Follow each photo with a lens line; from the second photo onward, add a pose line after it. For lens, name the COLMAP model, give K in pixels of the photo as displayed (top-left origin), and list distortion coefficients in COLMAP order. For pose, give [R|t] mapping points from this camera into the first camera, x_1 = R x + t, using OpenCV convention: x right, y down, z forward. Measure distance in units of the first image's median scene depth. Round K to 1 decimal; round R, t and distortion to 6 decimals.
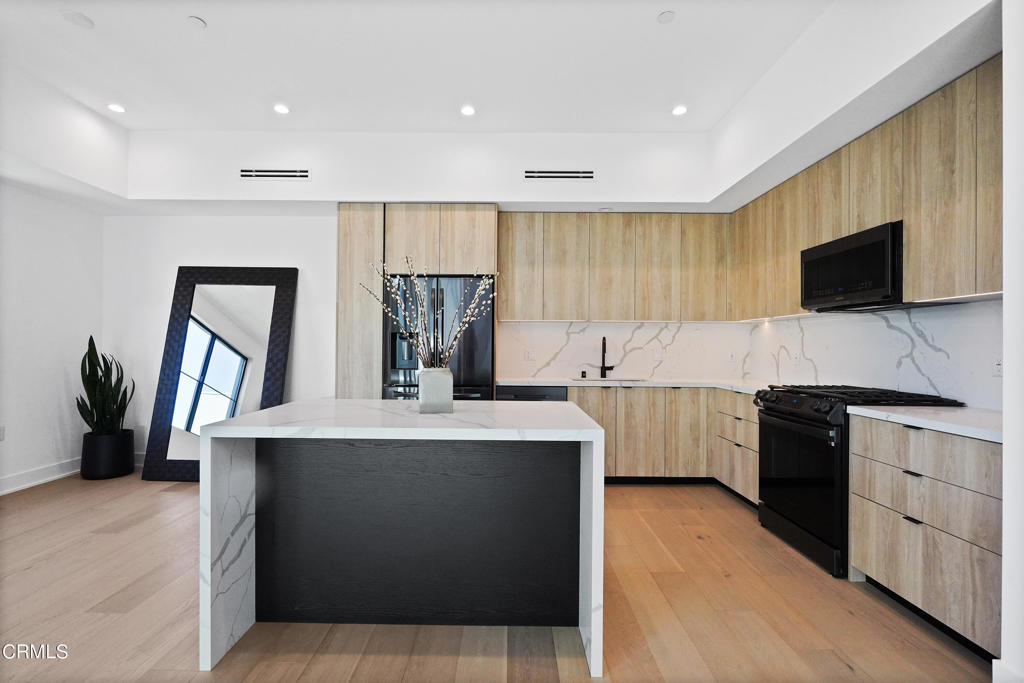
lens RADIAL K [[469.7, 0, 502.2], [0, 469.7, 345.2], [0, 0, 1]] dist [-0.005865, 0.001746]
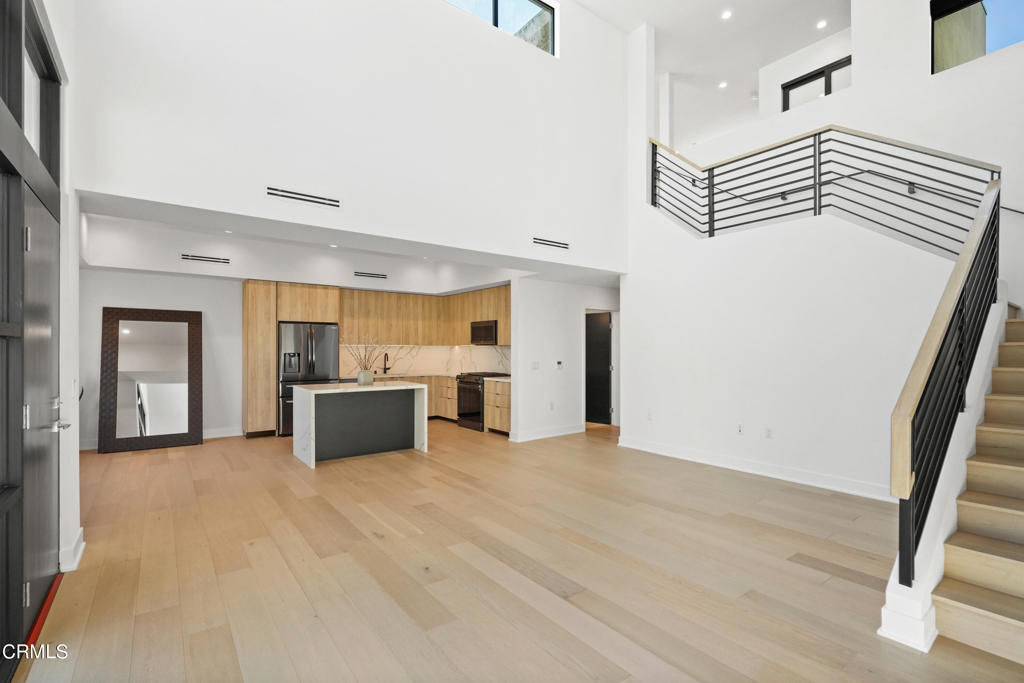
lens RADIAL K [[469.7, 0, 507.5], [0, 469.7, 345.5], [0, 0, 1]] dist [-0.005865, 0.001746]
pose [[0.790885, -0.002786, 0.611958, -0.731679], [0.002508, 0.999996, 0.001312, -0.062533], [-0.611959, 0.000497, 0.790889, -1.092237]]
